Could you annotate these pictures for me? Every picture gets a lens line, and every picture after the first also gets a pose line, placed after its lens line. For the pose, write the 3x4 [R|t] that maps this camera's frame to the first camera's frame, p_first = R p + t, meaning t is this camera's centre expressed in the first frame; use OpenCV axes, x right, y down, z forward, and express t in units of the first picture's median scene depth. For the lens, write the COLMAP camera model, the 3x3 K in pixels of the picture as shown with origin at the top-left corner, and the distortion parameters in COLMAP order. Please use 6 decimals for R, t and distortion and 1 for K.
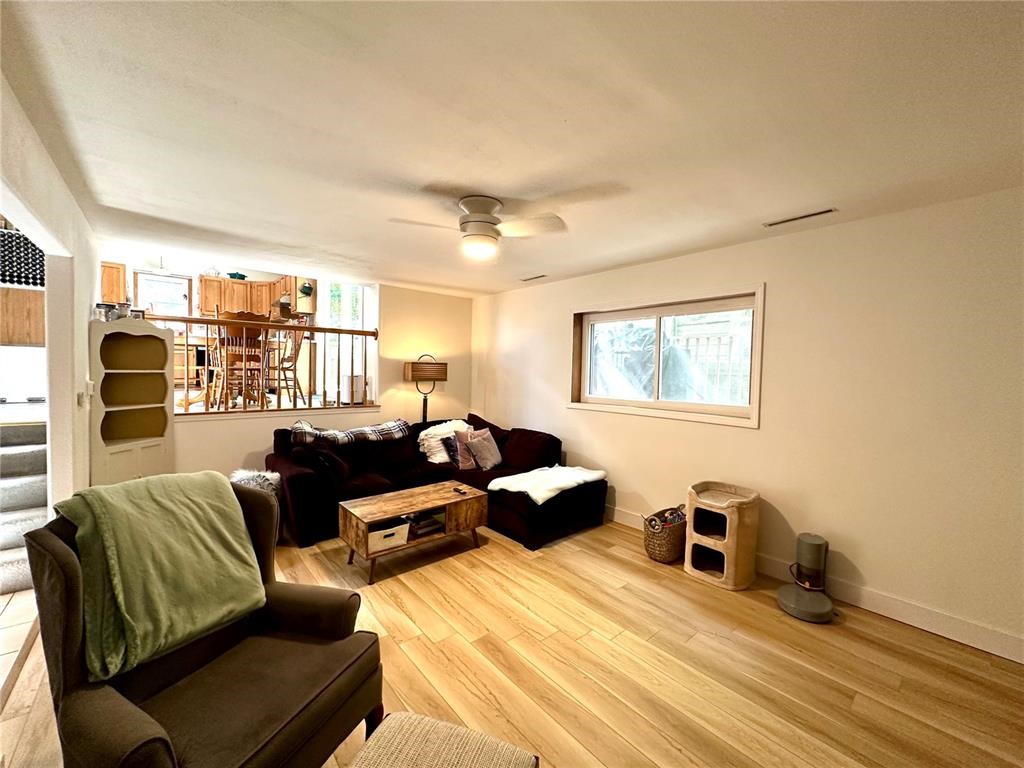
lens RADIAL K [[408.3, 0, 513.0], [0, 408.3, 383.7], [0, 0, 1]] dist [-0.003509, 0.000842]
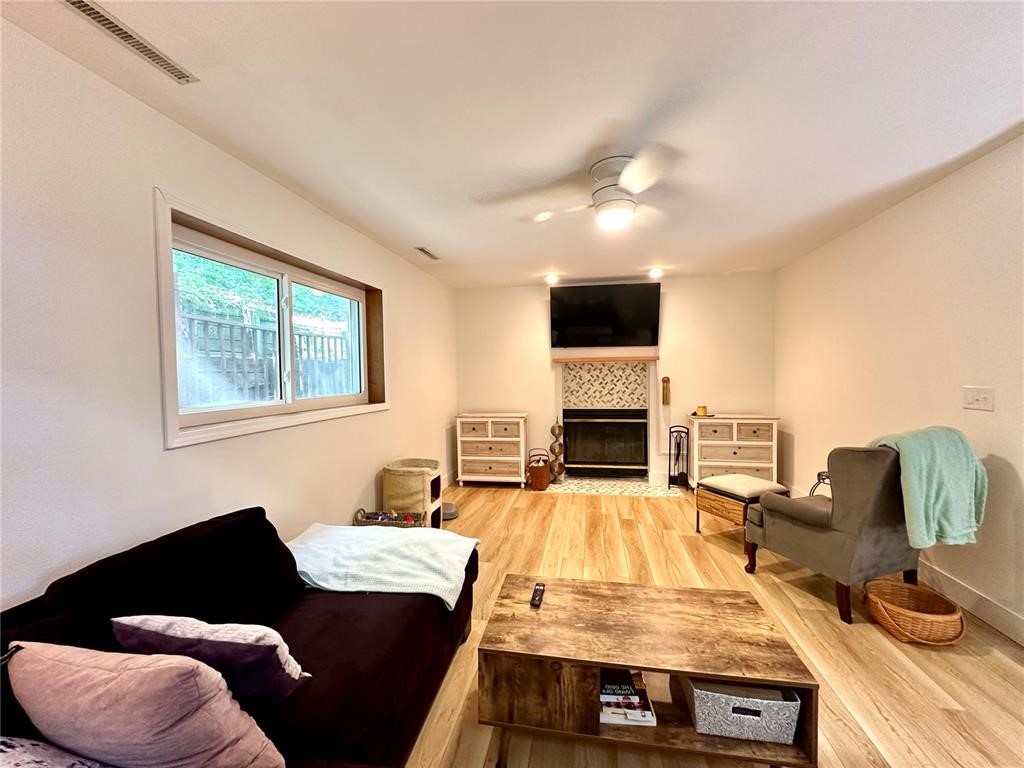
lens RADIAL K [[408.3, 0, 513.0], [0, 408.3, 383.7], [0, 0, 1]] dist [-0.003509, 0.000842]
pose [[-0.619732, -0.030627, 0.784216, -0.507767], [0.031060, 0.997498, 0.063501, -0.025634], [-0.784199, 0.063711, -0.617230, 1.356924]]
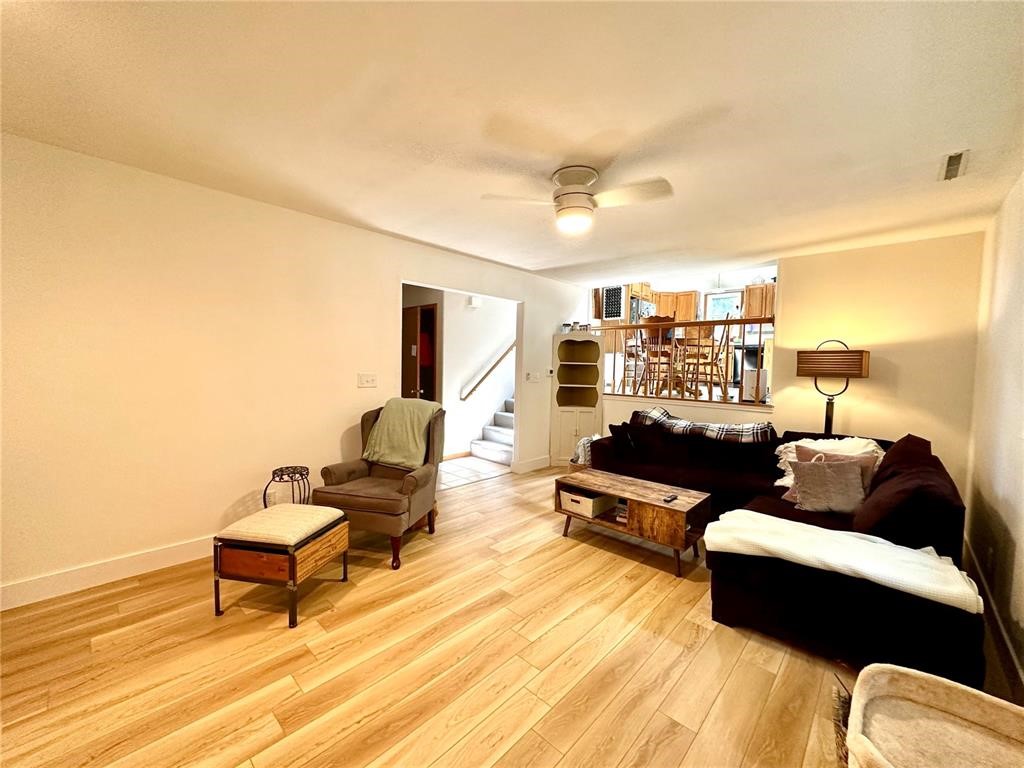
lens RADIAL K [[408.3, 0, 513.0], [0, 408.3, 383.7], [0, 0, 1]] dist [-0.003509, 0.000842]
pose [[0.106006, 0.028259, -0.993964, 0.680218], [-0.053866, 0.998292, 0.022638, 0.028482], [0.992905, 0.051141, 0.107347, 0.598707]]
